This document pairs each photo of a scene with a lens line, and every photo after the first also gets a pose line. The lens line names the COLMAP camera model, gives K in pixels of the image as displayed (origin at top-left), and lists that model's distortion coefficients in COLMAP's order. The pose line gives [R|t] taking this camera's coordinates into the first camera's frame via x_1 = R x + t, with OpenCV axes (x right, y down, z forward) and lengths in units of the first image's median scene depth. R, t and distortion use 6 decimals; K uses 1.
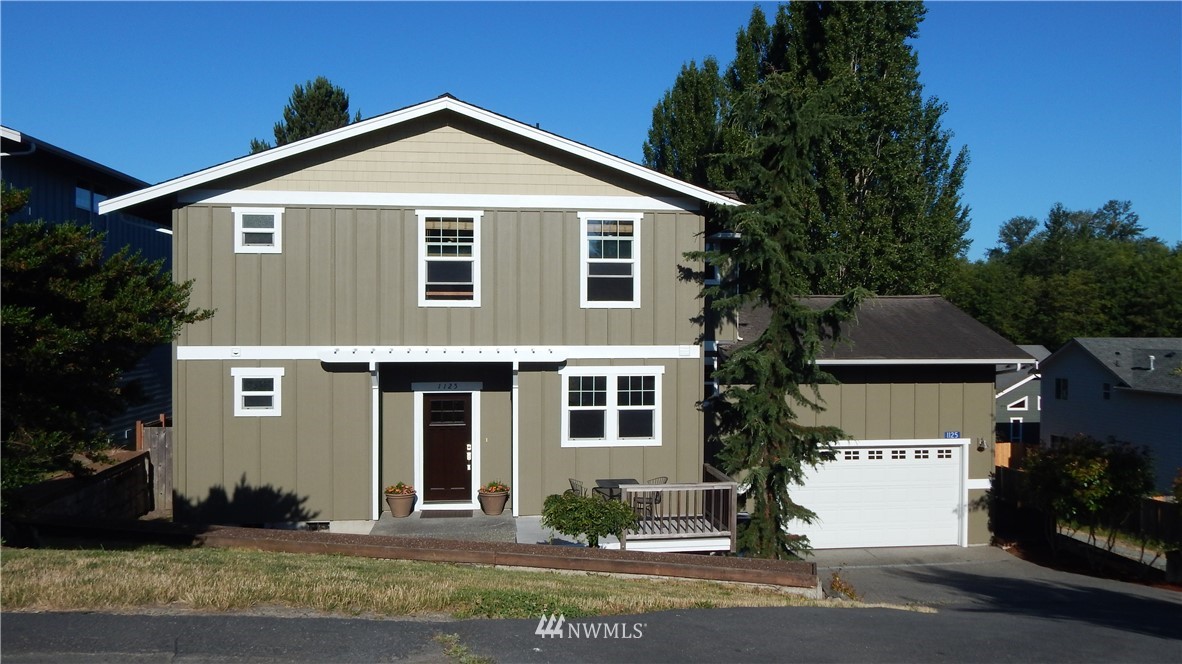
lens RADIAL K [[950.1, 0, 590.6], [0, 950.1, 336.6], [0, 0, 1]] dist [-0.061774, 0.009379]
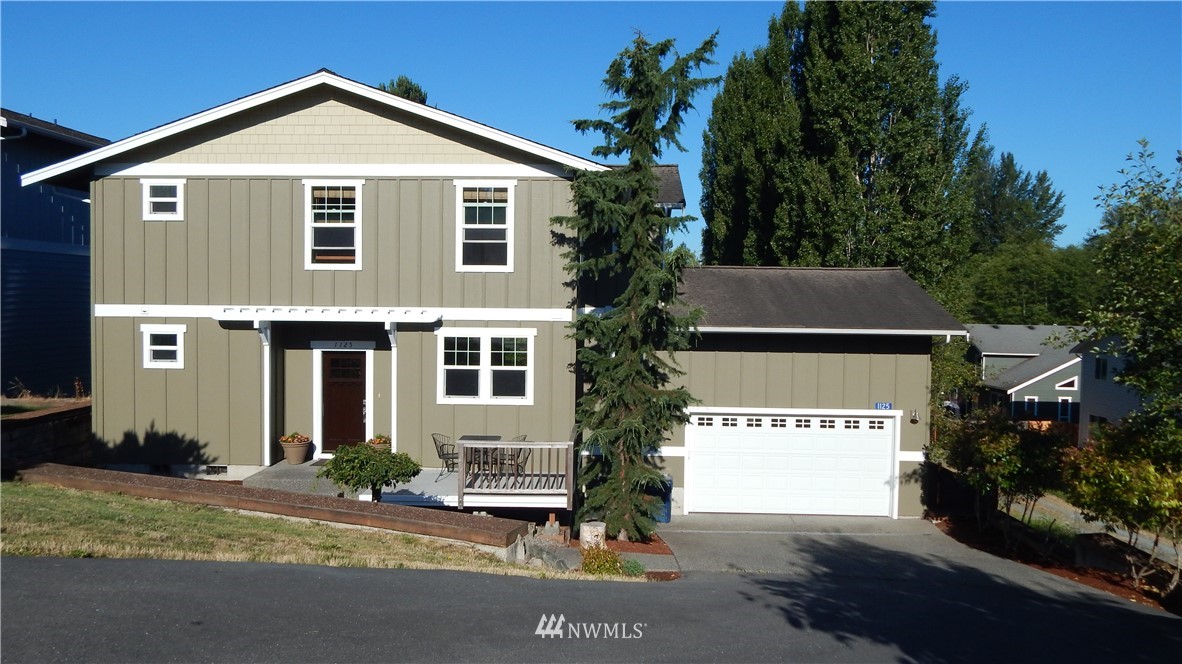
lens RADIAL K [[853.9, 0, 590.4], [0, 853.9, 340.9], [0, 0, 1]] dist [-0.041041, 0.000128]
pose [[0.989297, 0.015867, -0.145054, 0.271763], [-0.011566, 0.999469, 0.030448, 0.015366], [0.145460, -0.028444, 0.988955, 0.090245]]
